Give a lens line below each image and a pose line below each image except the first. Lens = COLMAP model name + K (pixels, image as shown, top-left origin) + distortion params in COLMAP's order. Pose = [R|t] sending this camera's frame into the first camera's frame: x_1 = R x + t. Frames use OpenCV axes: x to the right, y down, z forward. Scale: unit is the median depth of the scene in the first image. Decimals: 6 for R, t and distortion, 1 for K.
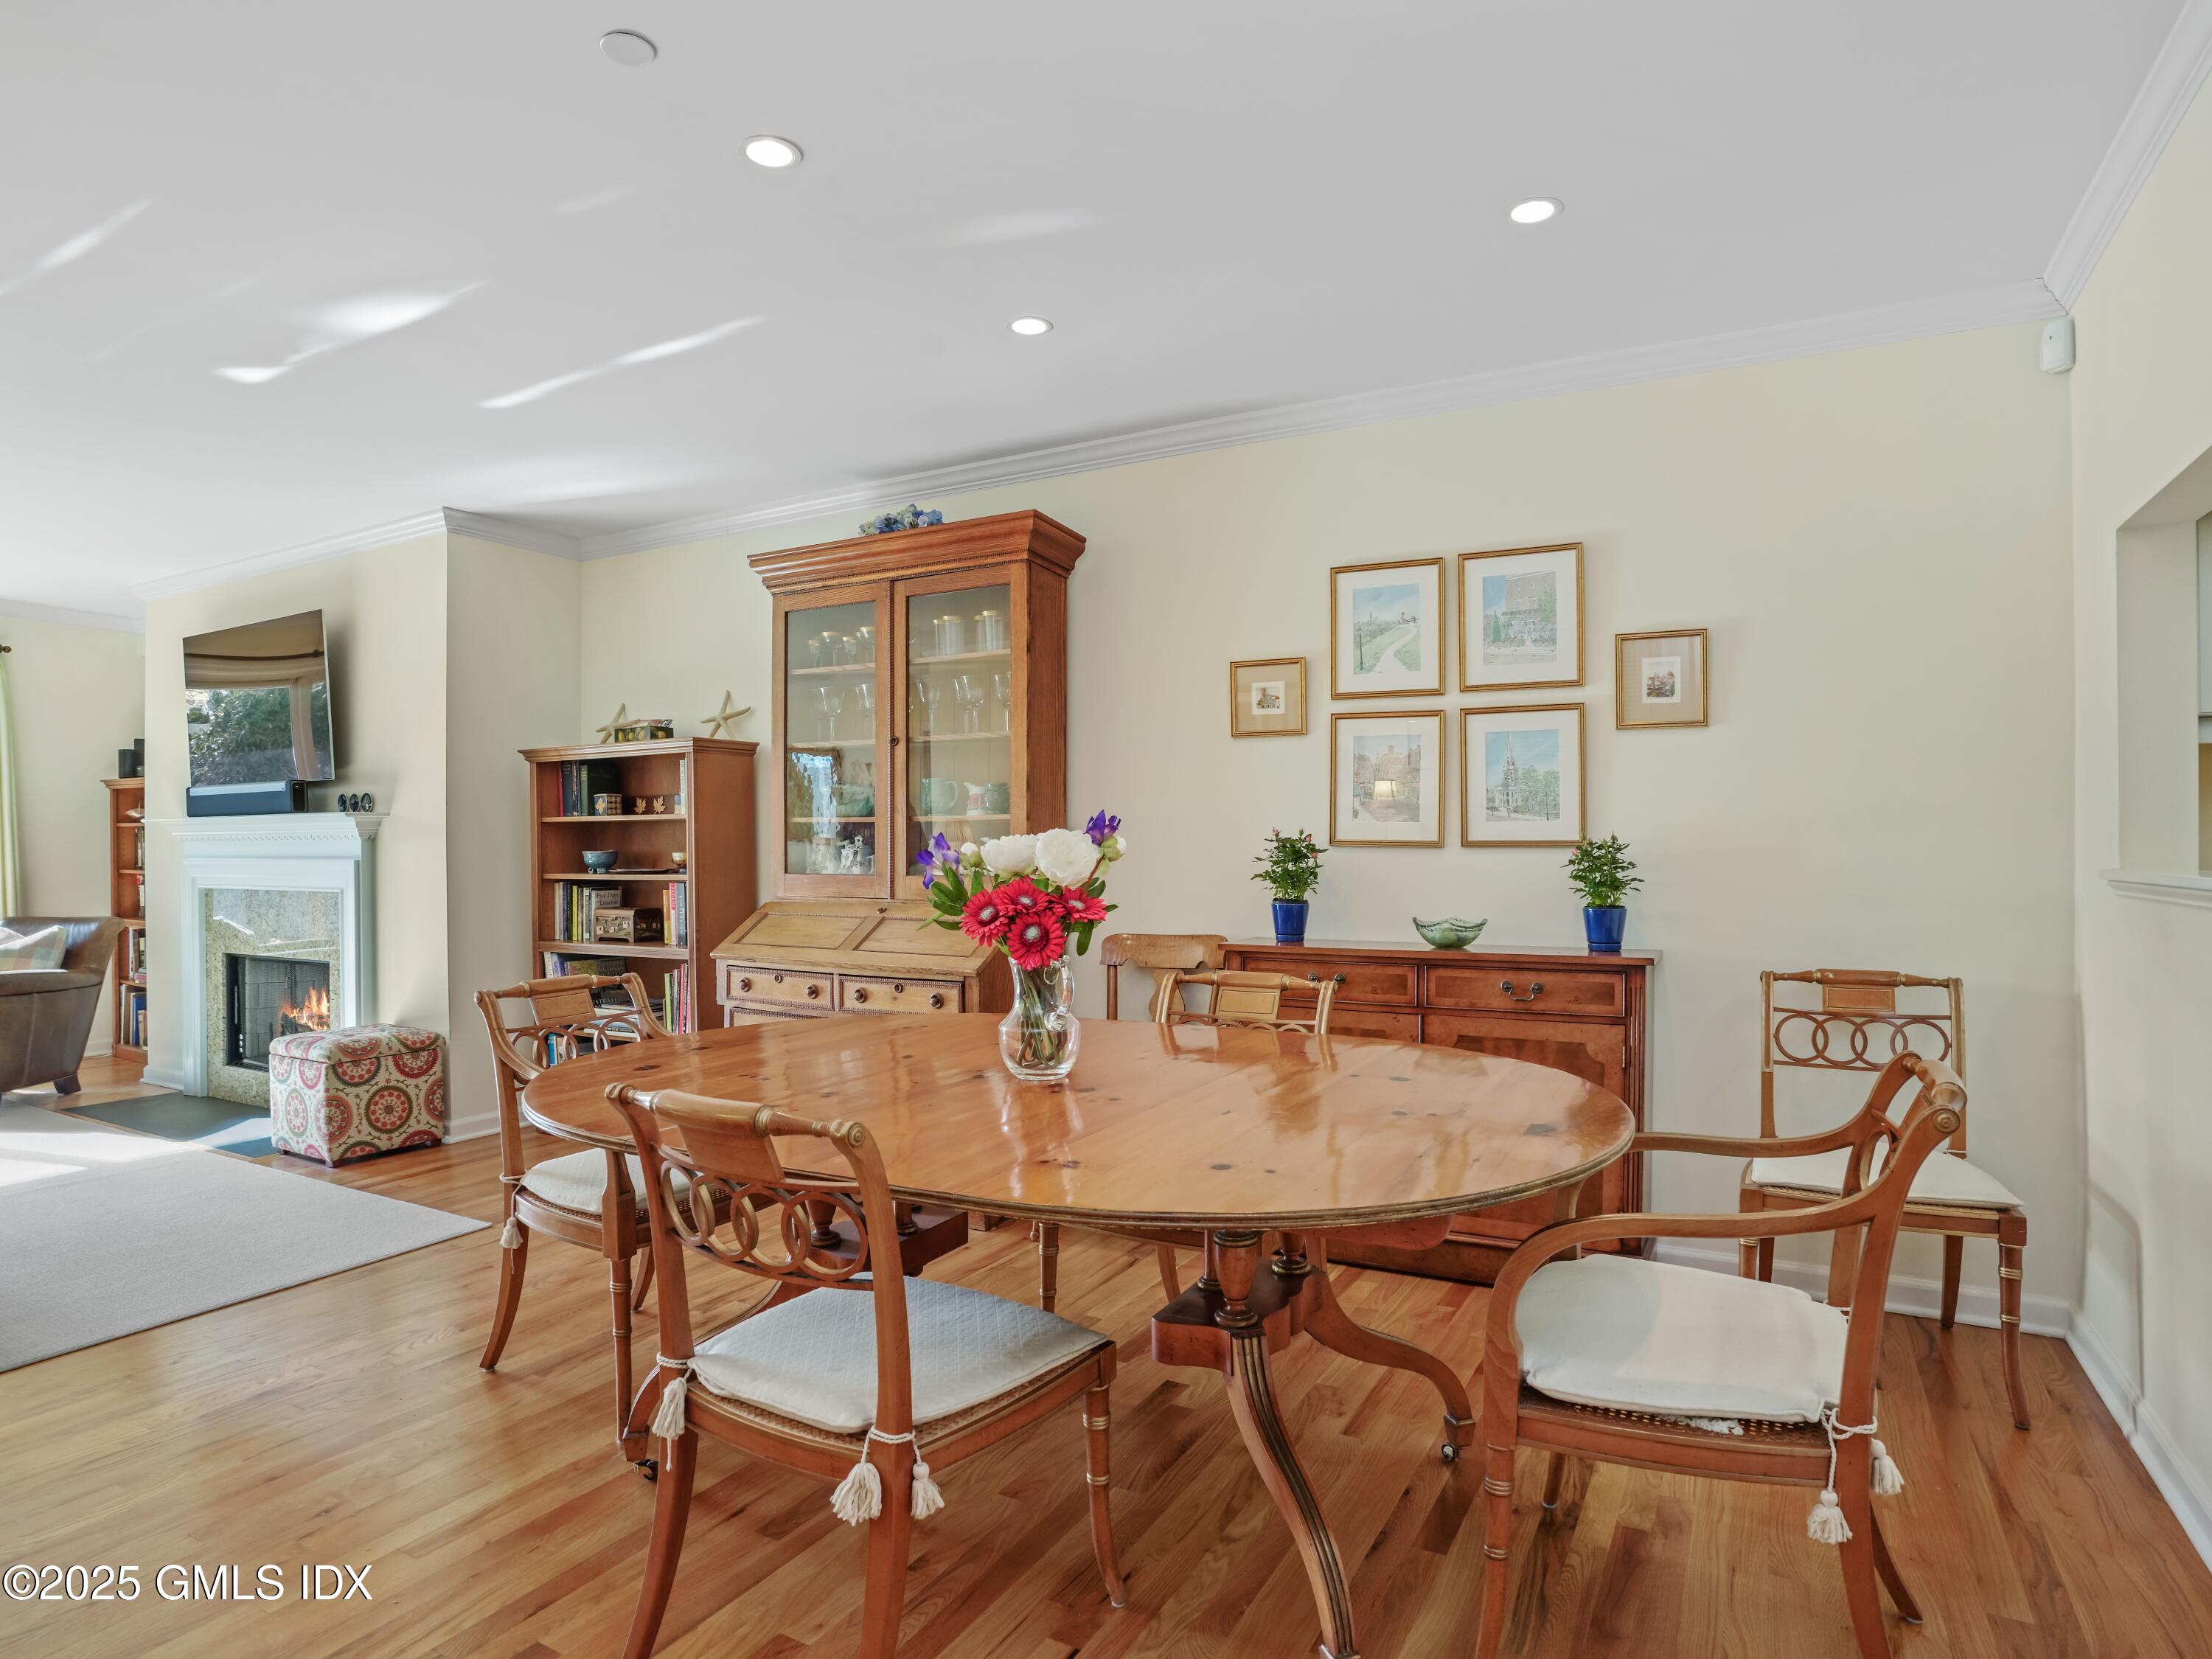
lens RADIAL K [[1239.1, 0, 1095.5], [0, 1239.1, 841.4], [0, 0, 1]] dist [-0.086729, 0.048144]
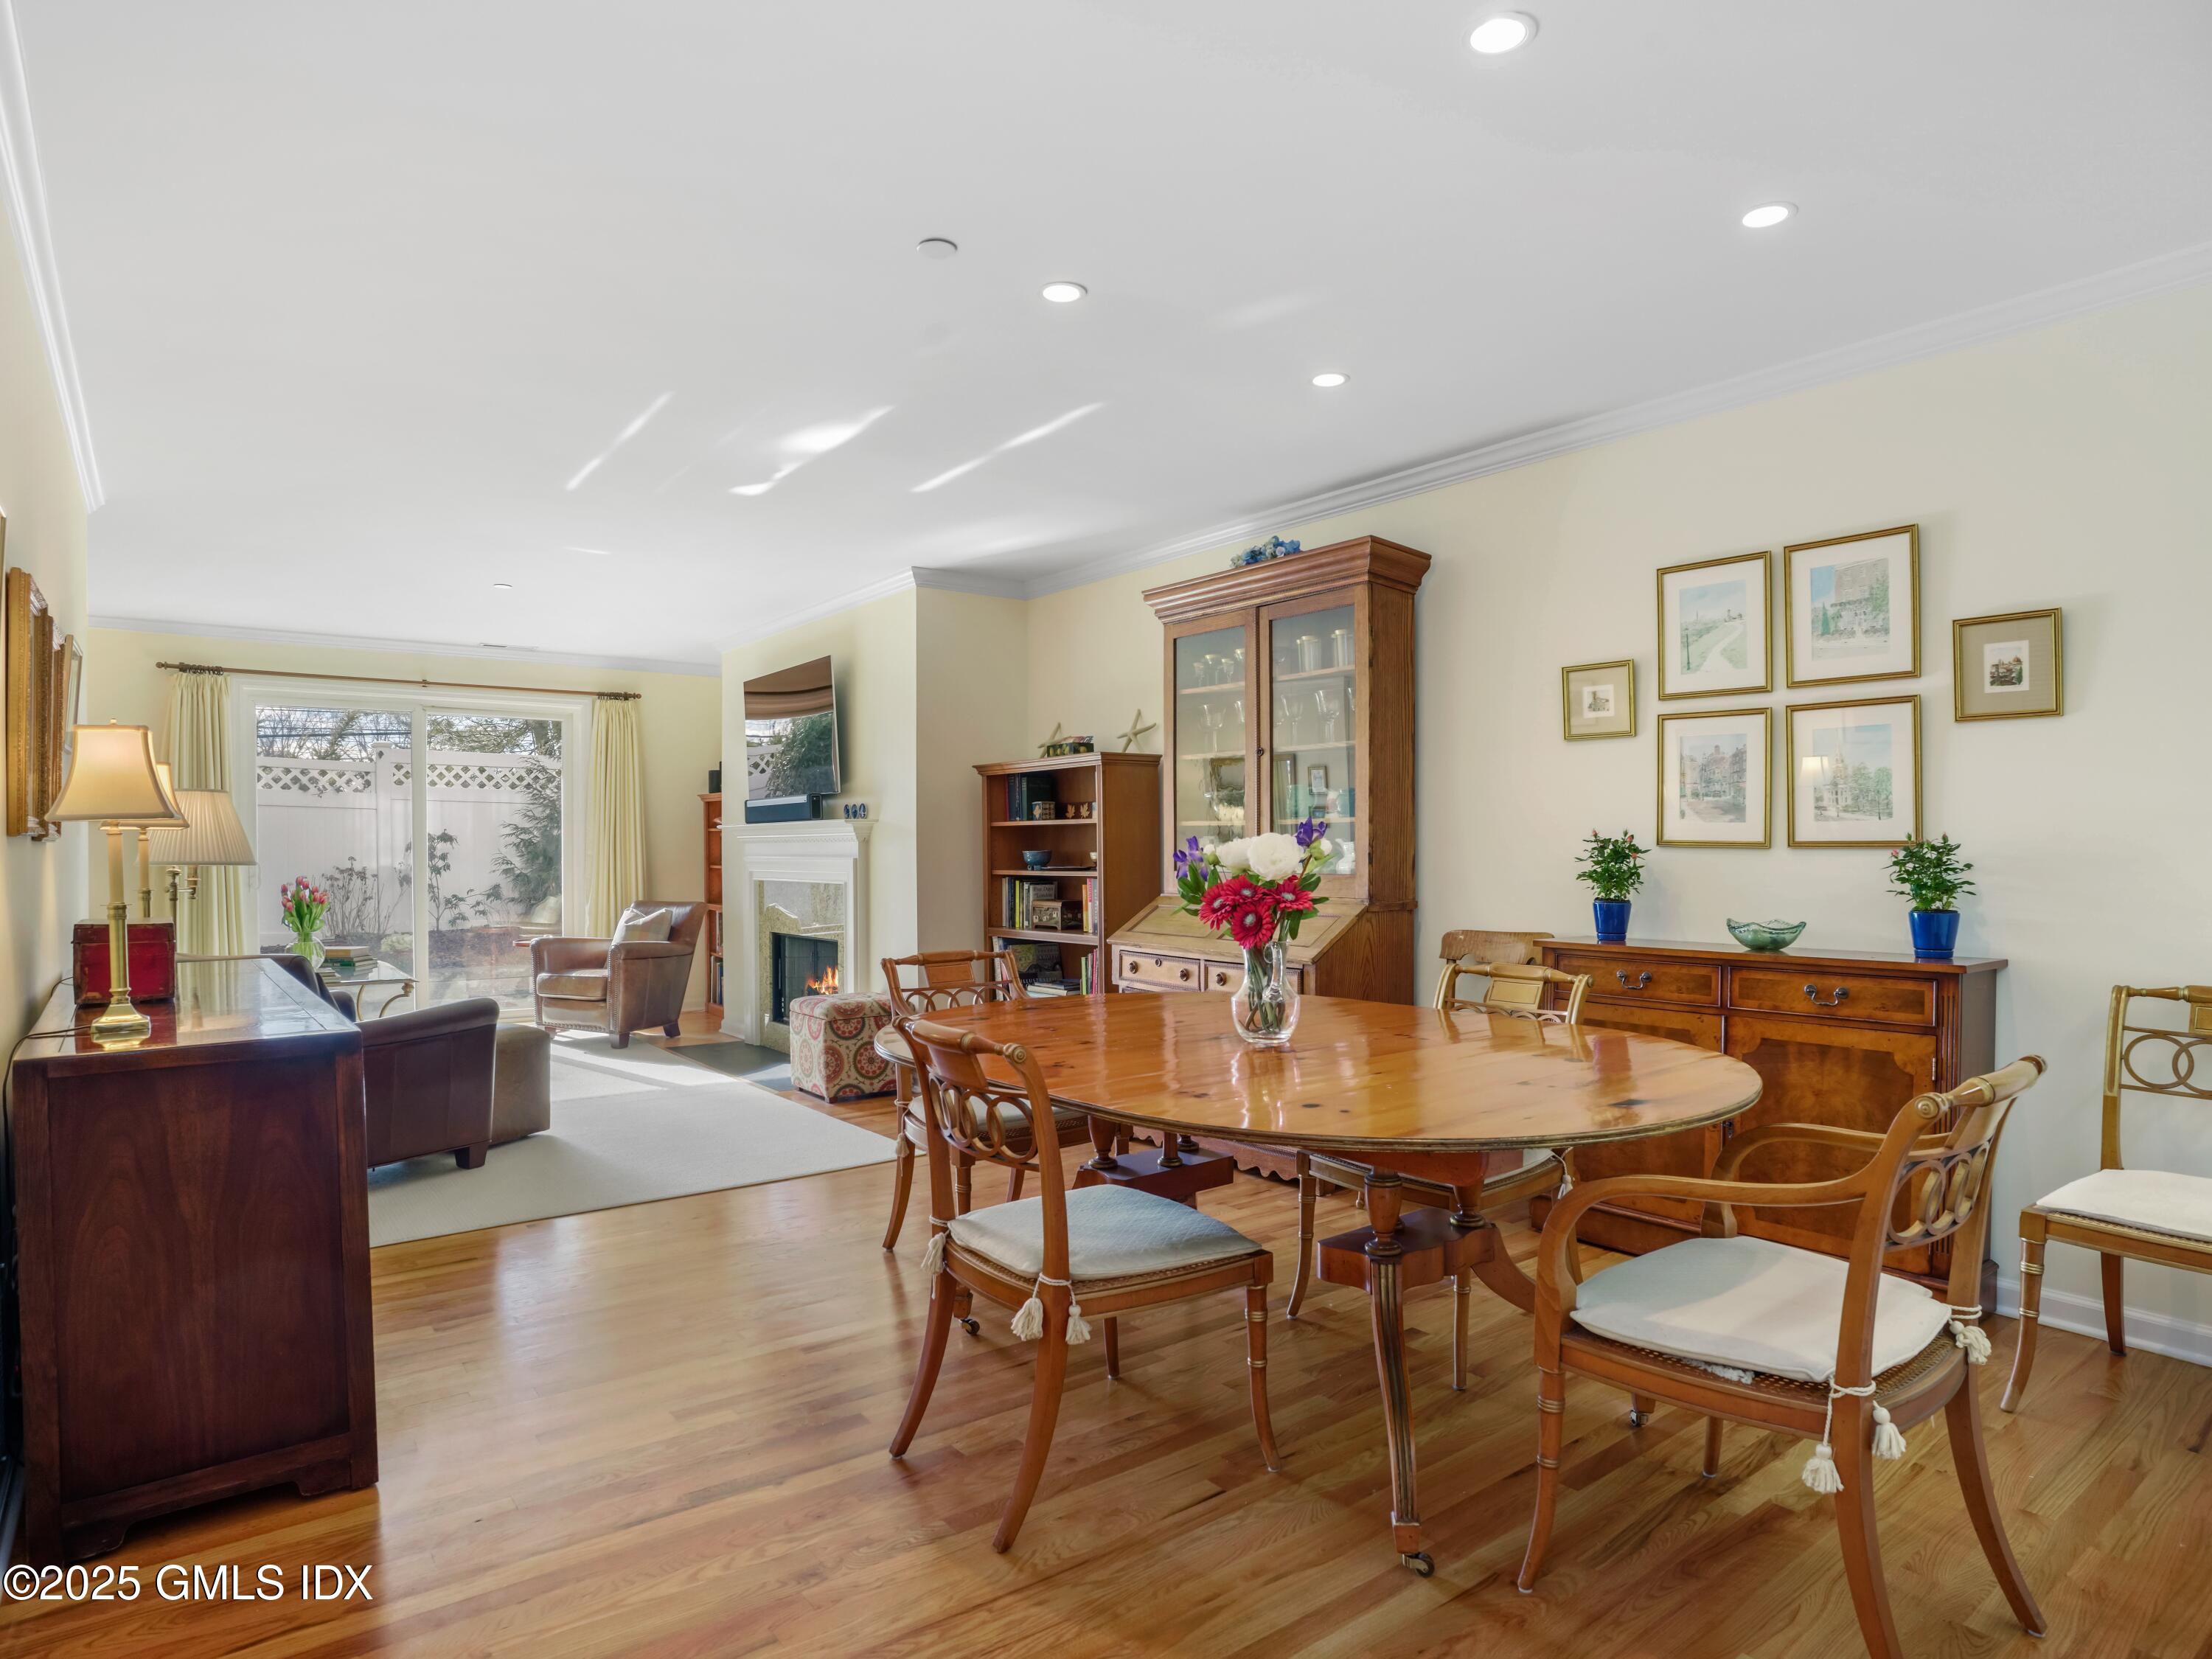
lens RADIAL K [[1265.0, 0, 1116.2], [0, 1265.0, 851.1], [0, 0, 1]] dist [-0.085880, 0.052650]
pose [[0.920962, 0.001012, -0.389651, 0.185108], [0.002076, 0.999970, 0.007505, -0.001153], [0.389647, -0.007721, 0.920932, -0.108566]]
